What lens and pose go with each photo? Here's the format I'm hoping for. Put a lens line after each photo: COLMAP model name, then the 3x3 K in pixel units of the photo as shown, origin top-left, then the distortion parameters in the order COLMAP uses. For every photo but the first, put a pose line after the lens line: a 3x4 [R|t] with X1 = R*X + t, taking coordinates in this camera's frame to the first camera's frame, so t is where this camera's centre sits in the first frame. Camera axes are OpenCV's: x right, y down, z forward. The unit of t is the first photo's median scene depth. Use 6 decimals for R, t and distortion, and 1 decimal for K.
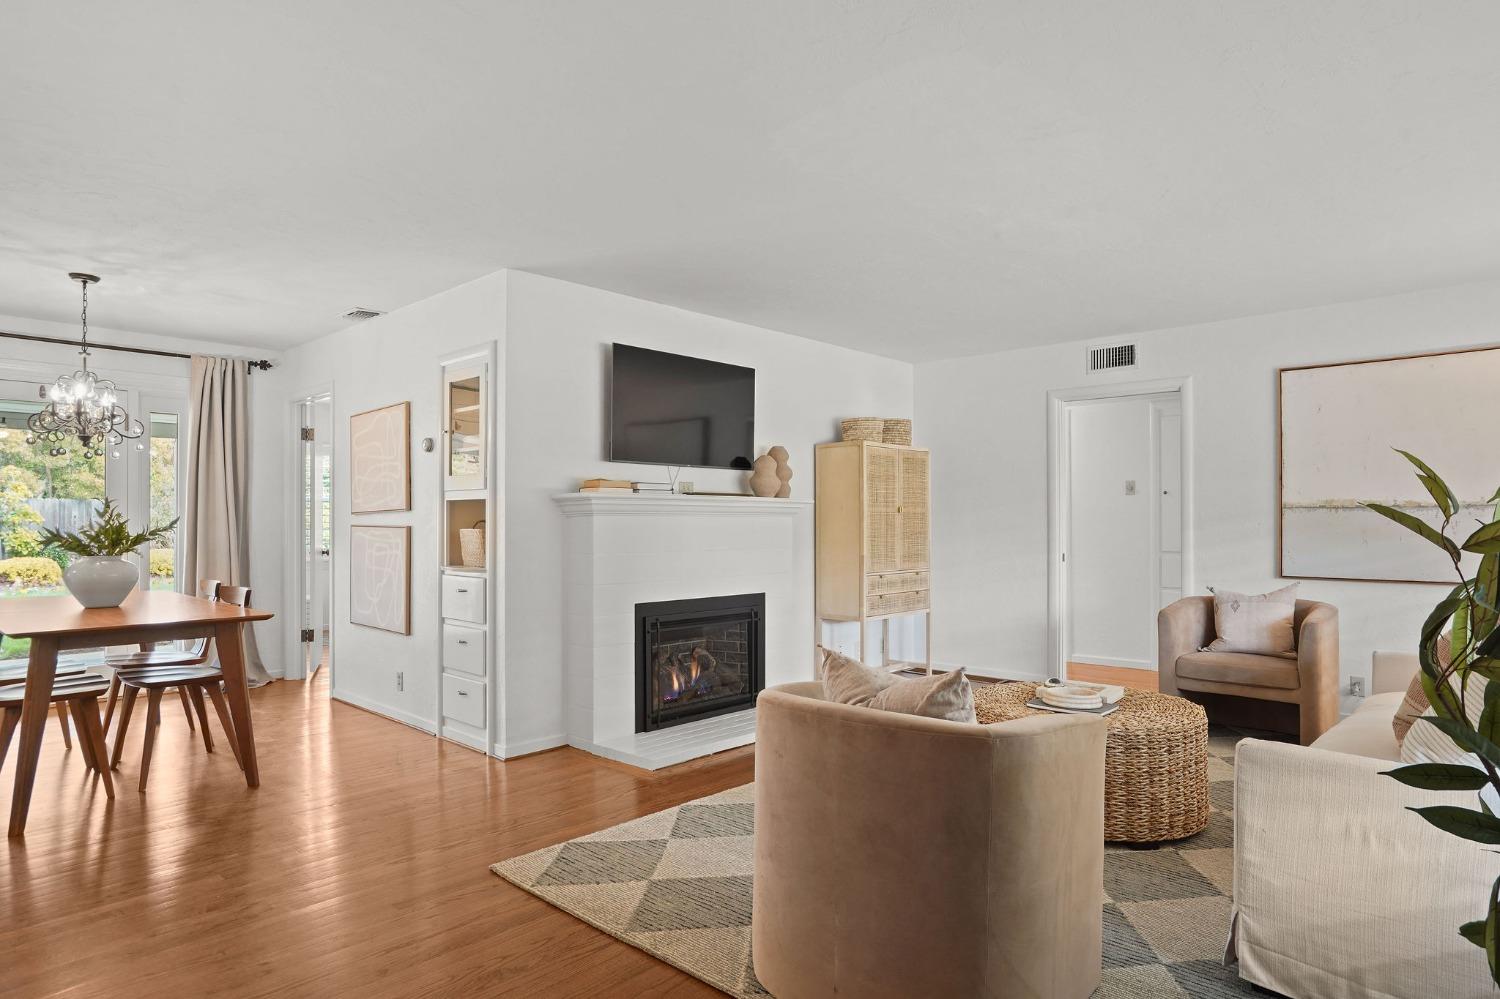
lens RADIAL K [[873.8, 0, 752.0], [0, 873.8, 516.2], [0, 0, 1]] dist [-0.056992, 0.057434]
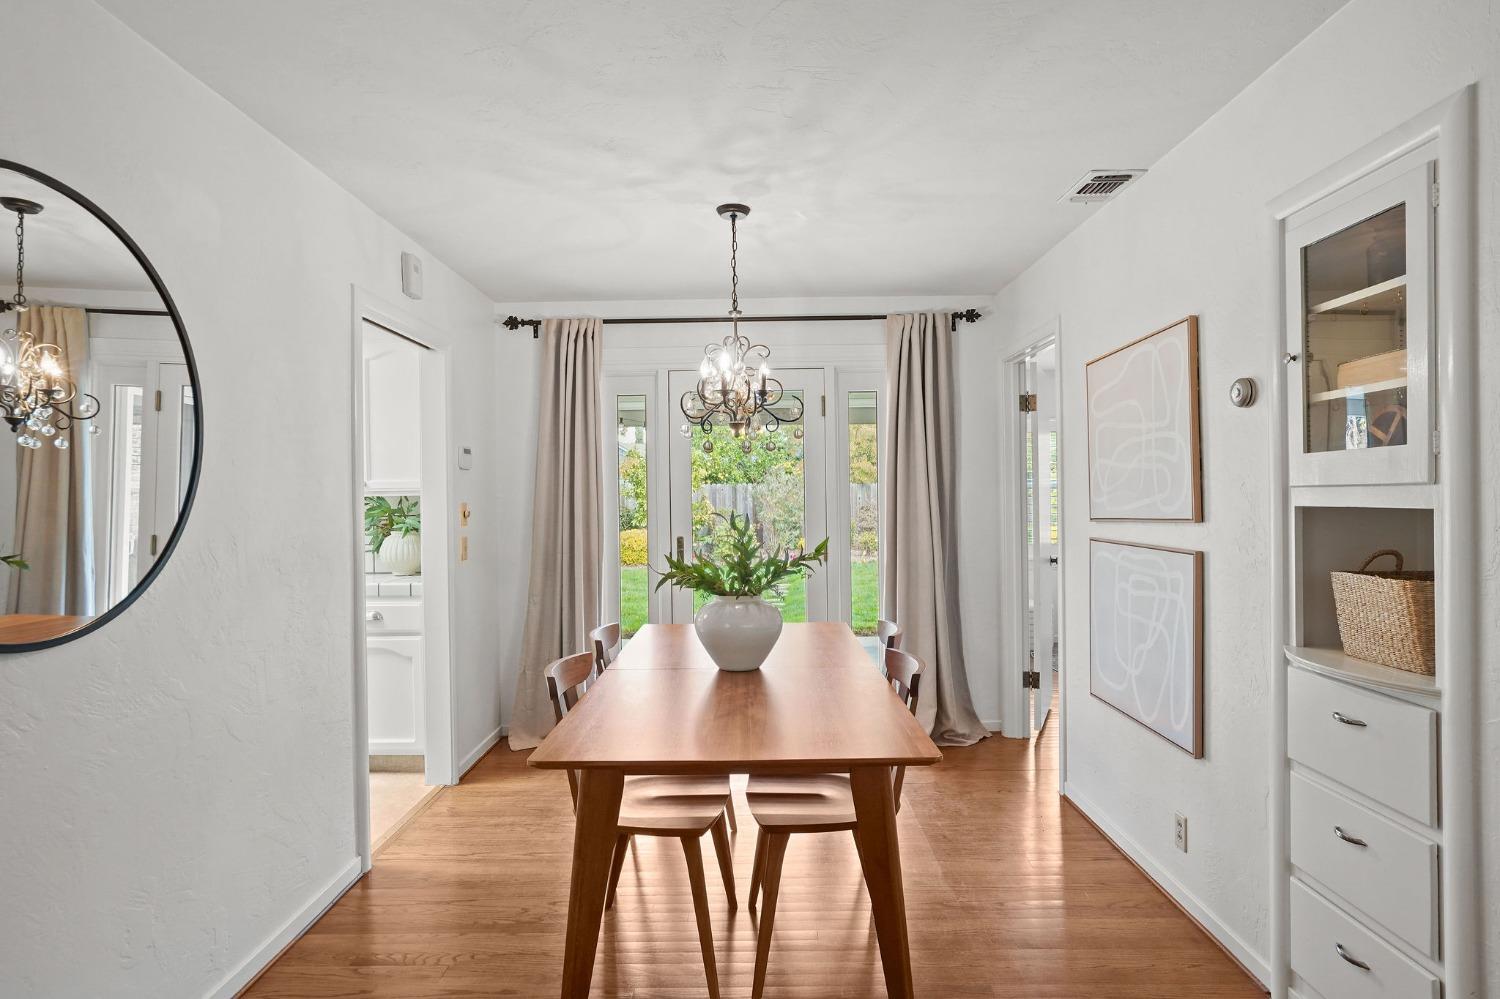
lens RADIAL K [[826.7, 0, 750.0], [0, 826.7, 499.5], [0, 0, 1]] dist [-0.047234, 0.035711]
pose [[0.681768, -0.007141, -0.731533, -0.207186], [0.016606, 0.999846, 0.005716, -0.026346], [0.731380, -0.016045, 0.681782, 0.438381]]
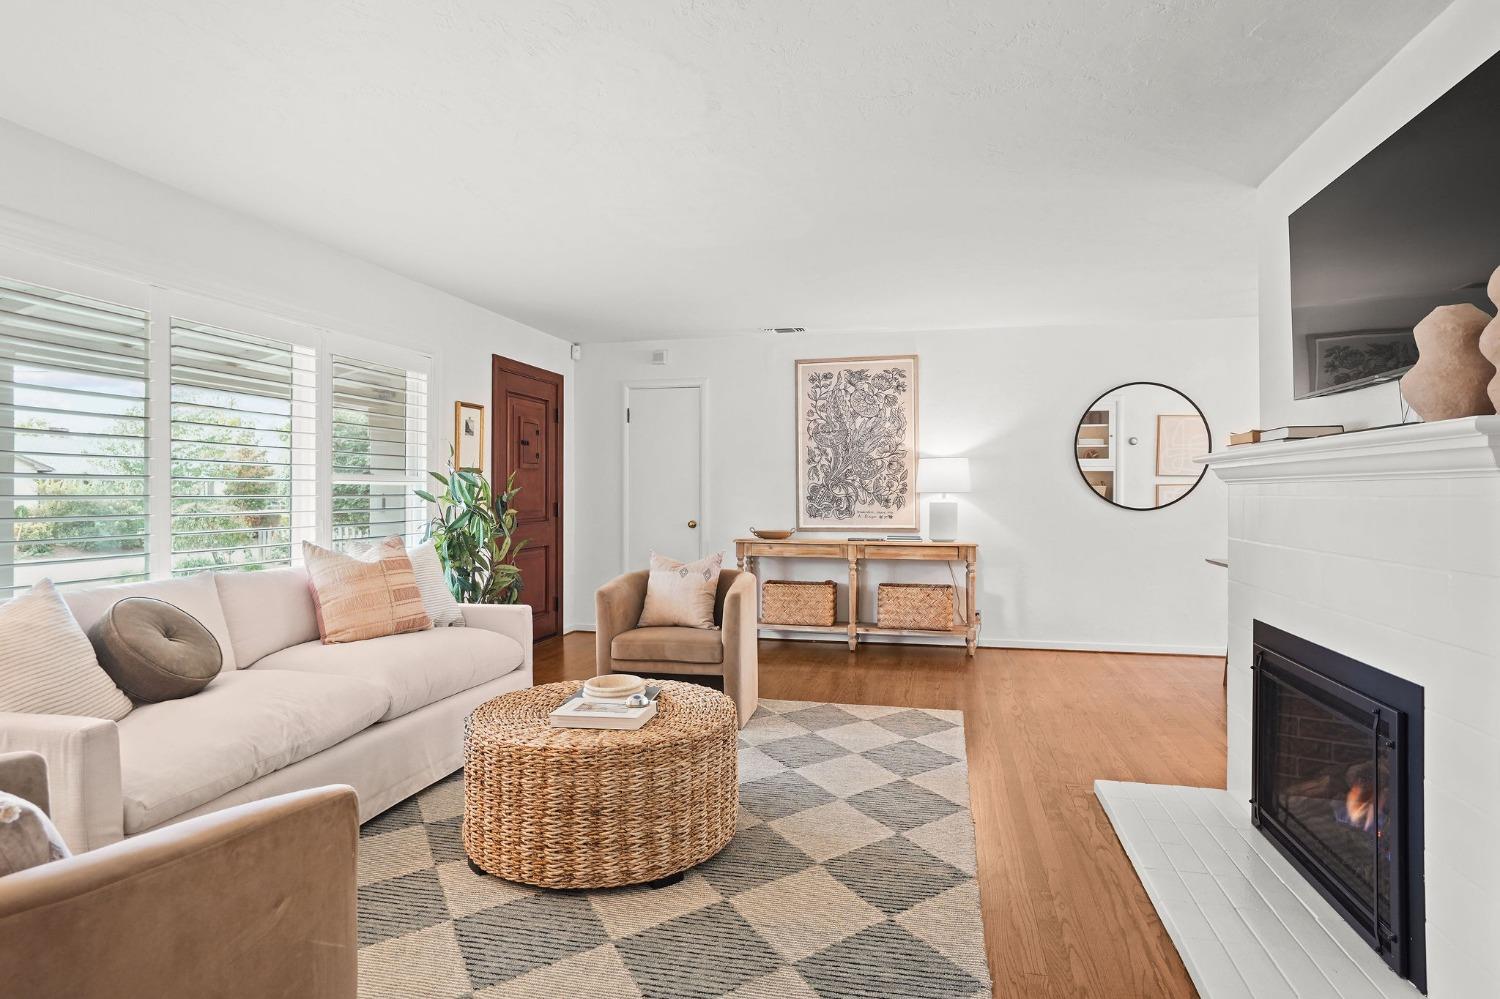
lens RADIAL K [[826.7, 0, 750.0], [0, 826.7, 499.5], [0, 0, 1]] dist [-0.047234, 0.035711]
pose [[-0.864056, 0.005210, -0.503368, 0.433939], [0.004839, 0.999986, 0.002043, 0.007536], [0.503372, -0.000671, -0.864070, 1.165822]]
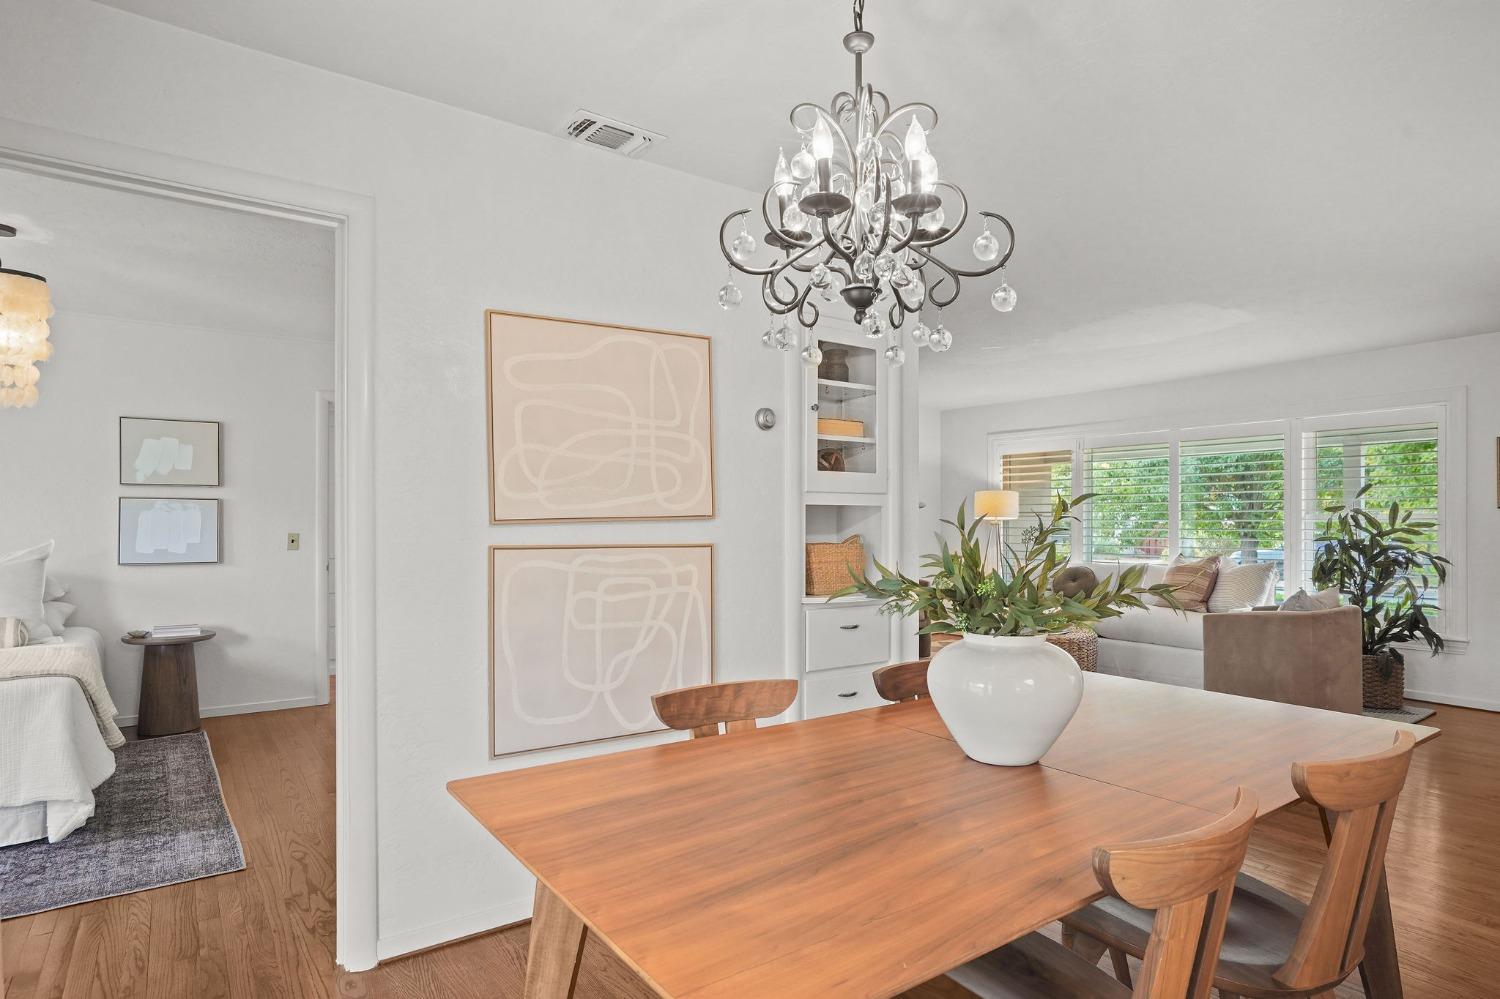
lens RADIAL K [[826.7, 0, 750.0], [0, 826.7, 499.5], [0, 0, 1]] dist [-0.047234, 0.035711]
pose [[0.198226, 0.025331, 0.979829, -0.911310], [-0.004861, 0.999679, -0.024861, -0.004892], [-0.980144, 0.000165, 0.198286, 0.817470]]
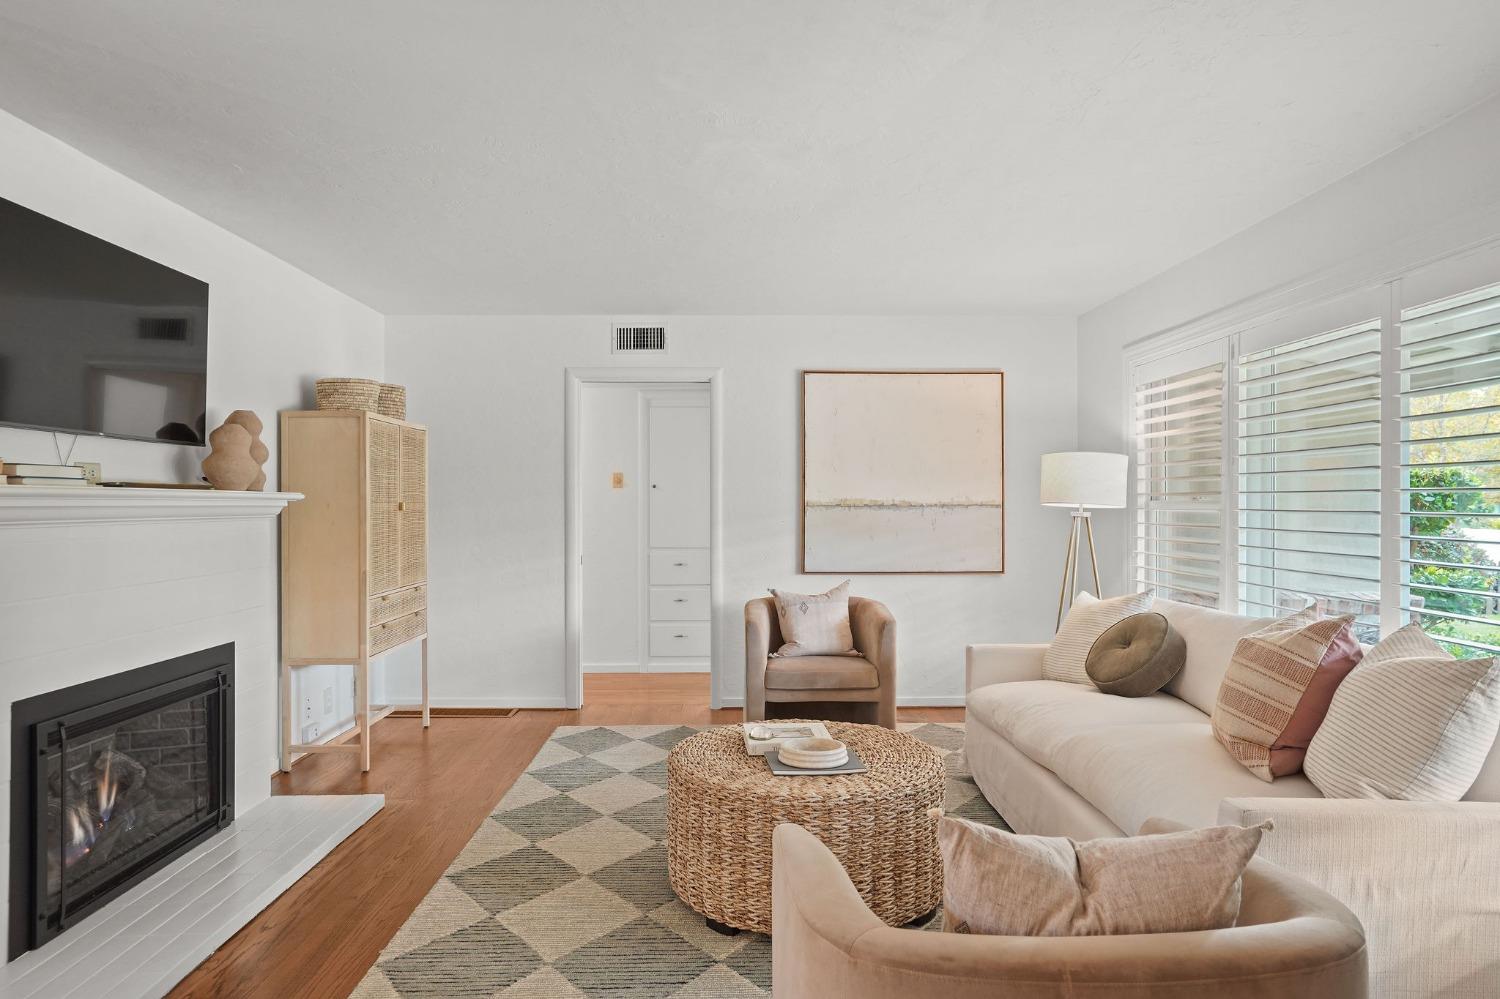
lens RADIAL K [[871.5, 0, 746.3], [0, 871.5, 500.4], [0, 0, 1]] dist [-0.026432, 0.027726]
pose [[0.718582, 0.001919, 0.695440, -0.156013], [-0.003979, 0.999991, 0.001353, -0.017062], [-0.695431, -0.003739, 0.718583, 0.297650]]
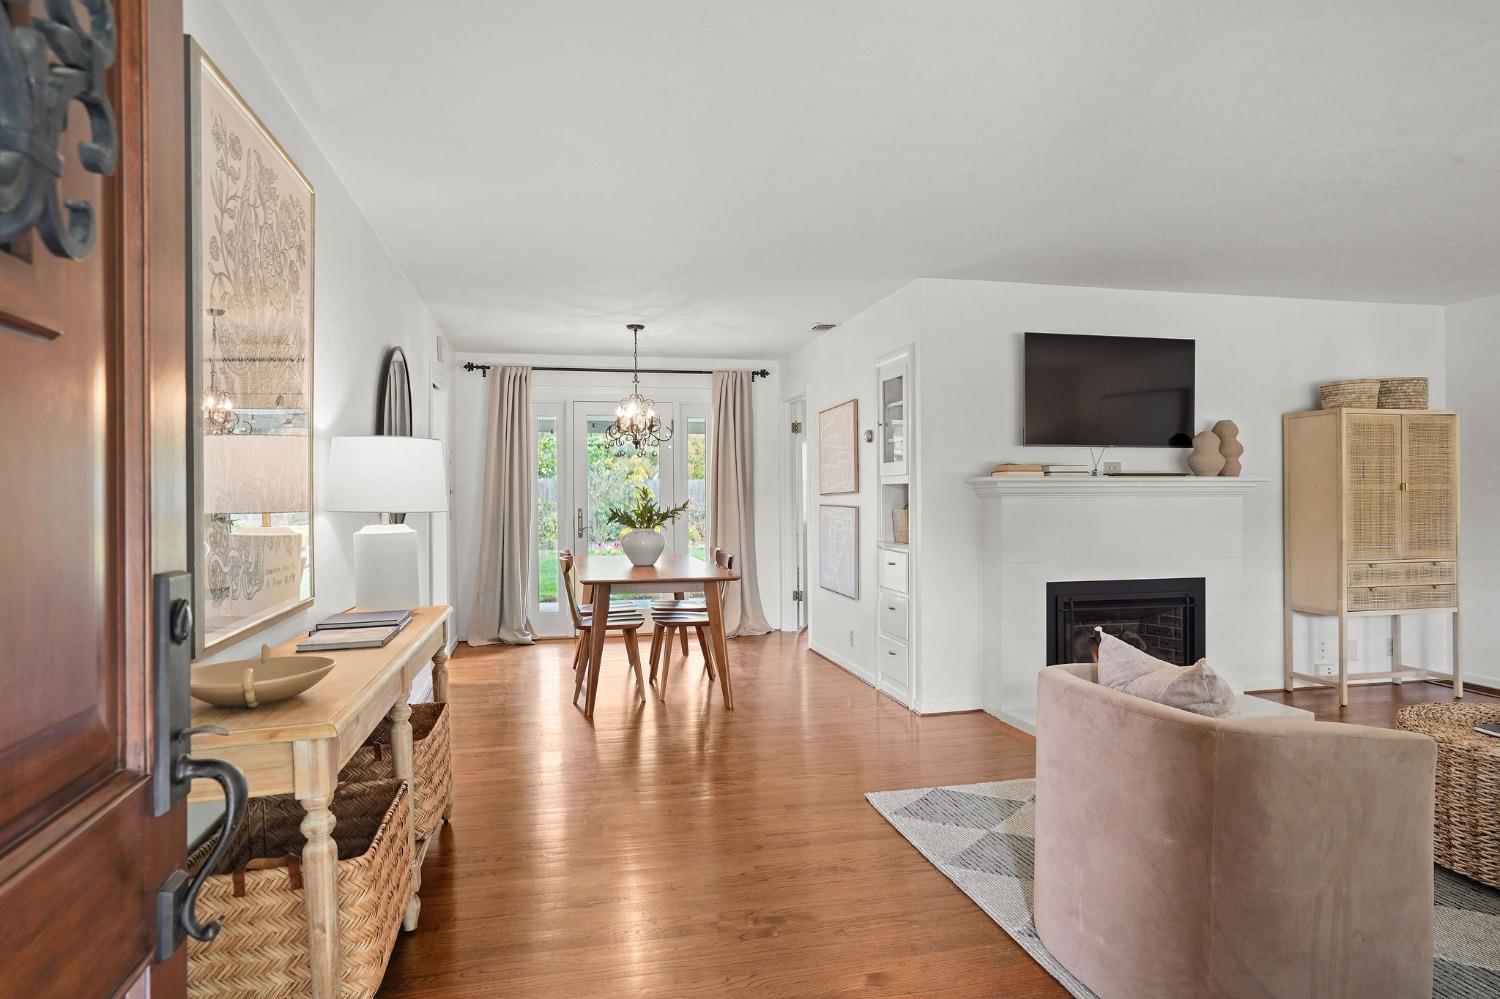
lens RADIAL K [[871.5, 0, 746.3], [0, 871.5, 500.4], [0, 0, 1]] dist [-0.026432, 0.027726]
pose [[0.826346, -0.000377, -0.563163, 0.134199], [0.008339, 0.999898, 0.011567, -0.010699], [0.563101, -0.014255, 0.826265, -0.048860]]
